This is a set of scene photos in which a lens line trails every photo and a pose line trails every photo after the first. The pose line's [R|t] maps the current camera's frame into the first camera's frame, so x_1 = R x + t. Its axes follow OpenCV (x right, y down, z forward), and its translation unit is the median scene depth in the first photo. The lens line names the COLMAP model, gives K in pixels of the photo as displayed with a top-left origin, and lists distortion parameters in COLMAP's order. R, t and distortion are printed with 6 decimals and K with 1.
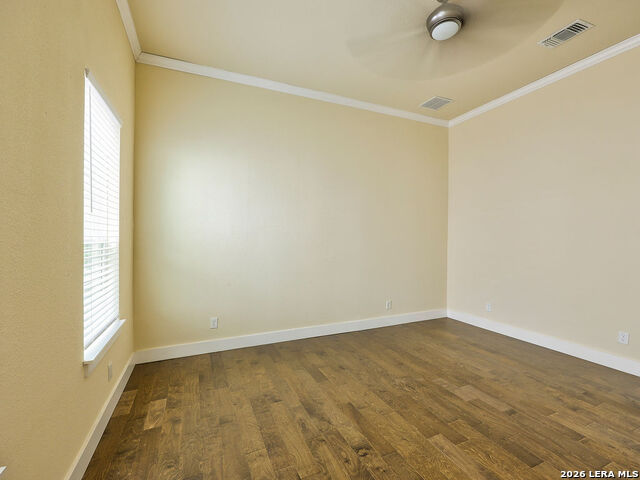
lens RADIAL K [[291.0, 0, 320.3], [0, 291.0, 238.8], [0, 0, 1]] dist [-0.000455, 0.000595]
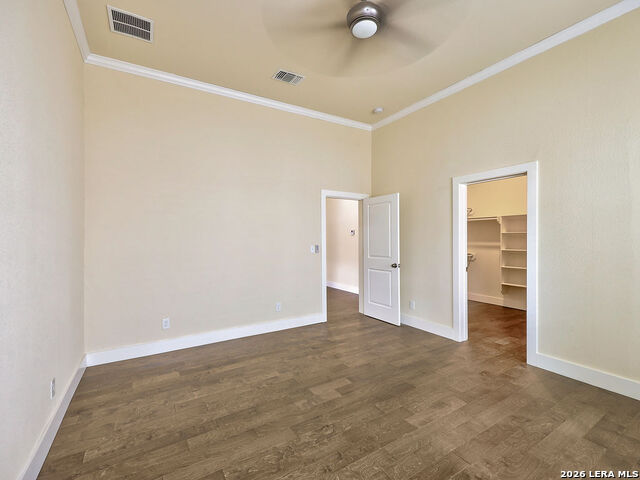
lens RADIAL K [[291.0, 0, 320.3], [0, 291.0, 238.8], [0, 0, 1]] dist [-0.000455, 0.000595]
pose [[-0.137490, -0.005634, 0.990487, -0.429214], [0.010604, 0.999918, 0.007159, -0.006254], [-0.990446, 0.011488, -0.137419, 1.027821]]
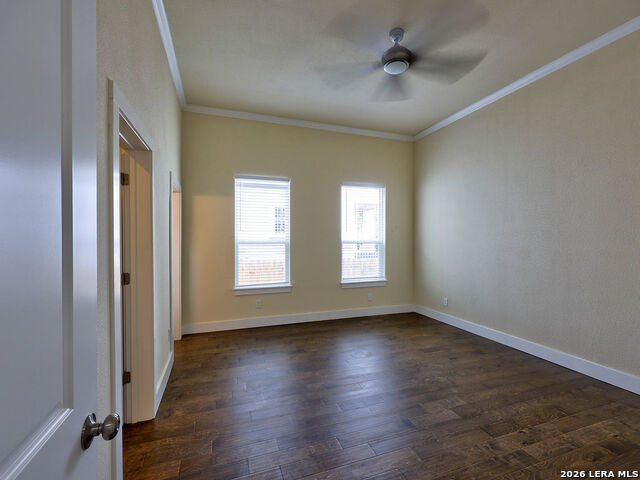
lens RADIAL K [[286.3, 0, 320.0], [0, 286.3, 240.0], [0, 0, 1]] dist [-0.000539, 0.000301]
pose [[-0.078344, -0.001540, -0.996925, 1.287118], [-0.003920, 0.999992, -0.001236, -0.006475], [0.996919, 0.003811, -0.078350, 0.620671]]
